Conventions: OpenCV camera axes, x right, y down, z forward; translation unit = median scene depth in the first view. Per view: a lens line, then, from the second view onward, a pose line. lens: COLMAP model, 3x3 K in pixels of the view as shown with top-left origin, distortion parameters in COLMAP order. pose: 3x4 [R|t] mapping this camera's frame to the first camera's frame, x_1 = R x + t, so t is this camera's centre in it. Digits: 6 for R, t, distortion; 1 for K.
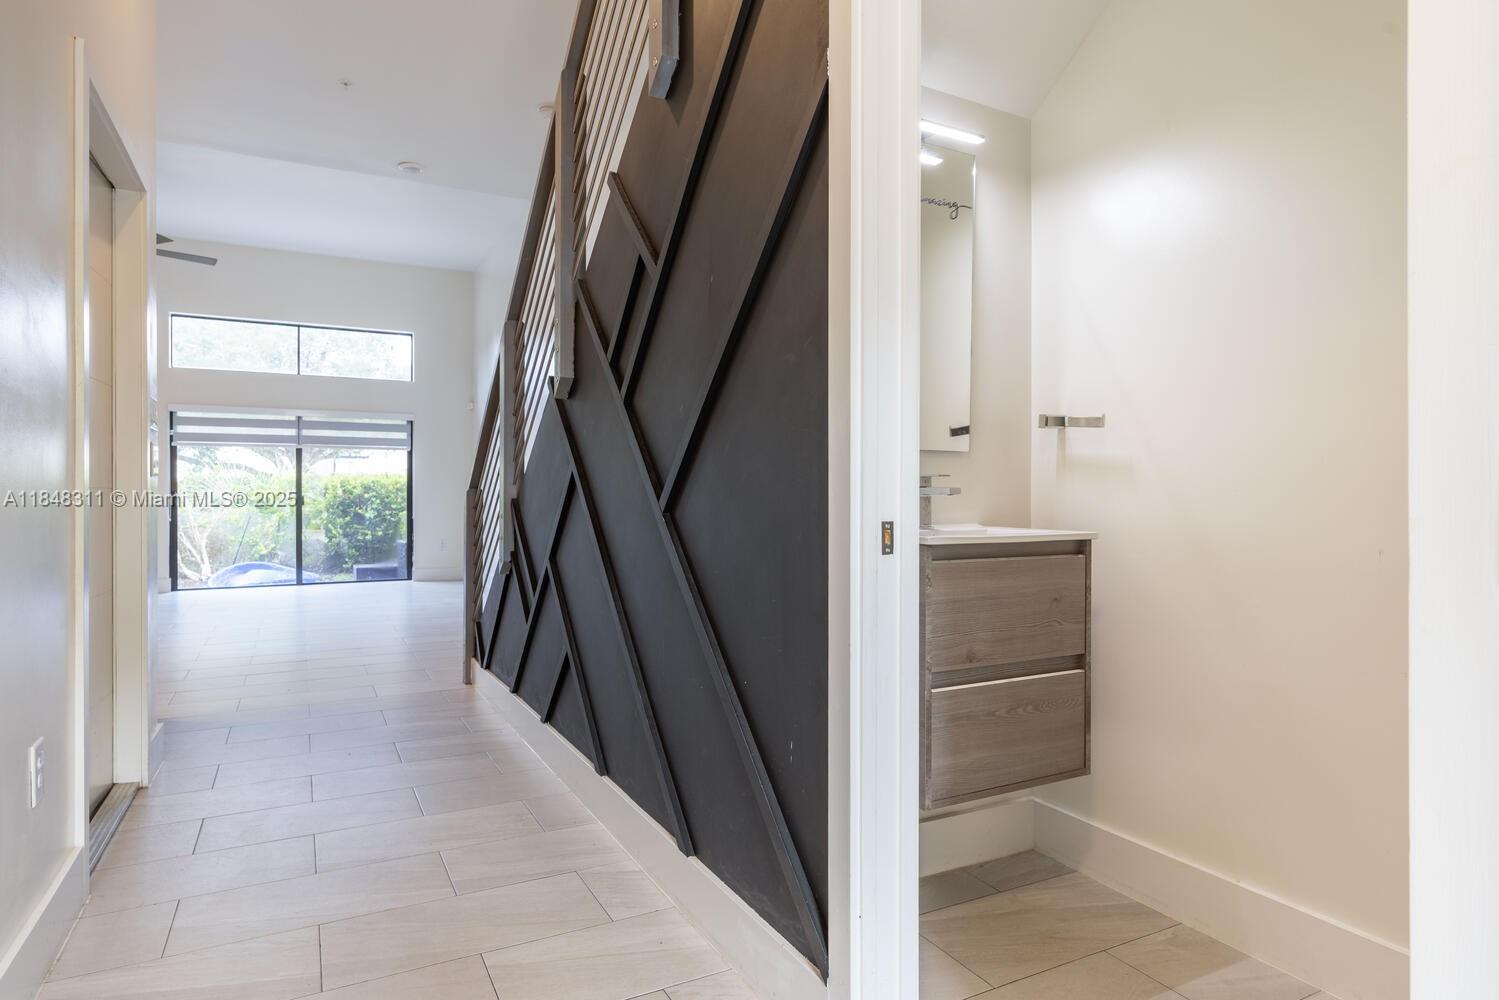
lens RADIAL K [[708.8, 0, 754.4], [0, 708.8, 496.9], [0, 0, 1]] dist [-0.002434, -0.000417]
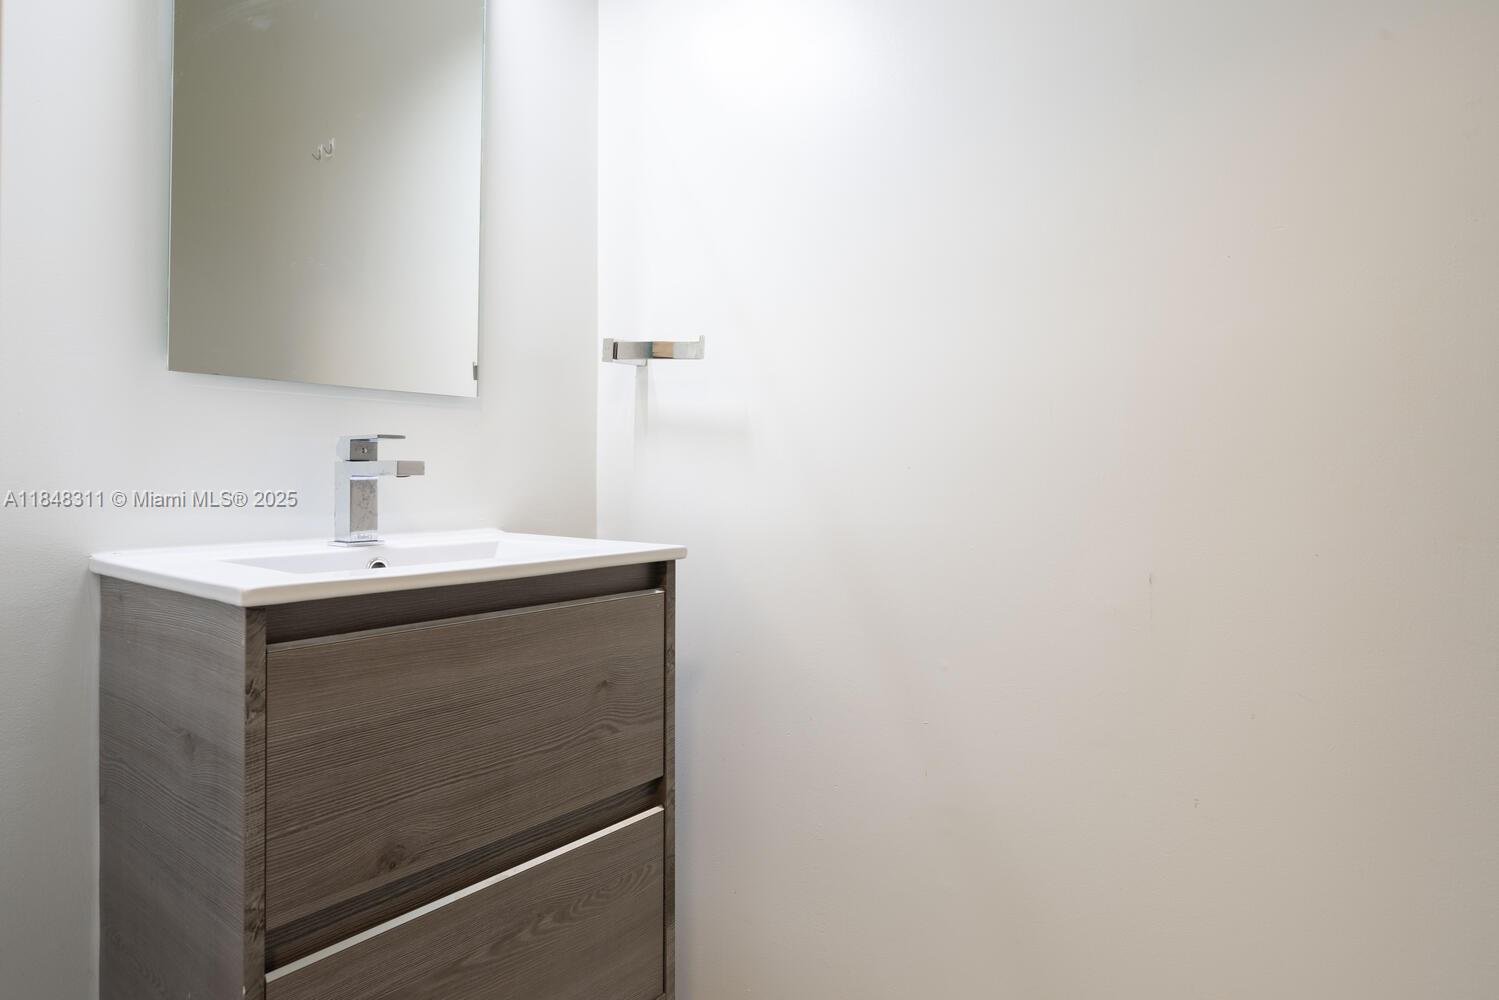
lens RADIAL K [[794.0, 0, 752.8], [0, 794.0, 479.4], [0, 0, 1]] dist [0.001099, 0.001191]
pose [[0.897234, 0.001032, 0.441554, 0.262349], [0.004653, 0.999920, -0.011791, 0.006769], [-0.441531, 0.012634, 0.897157, 0.432635]]
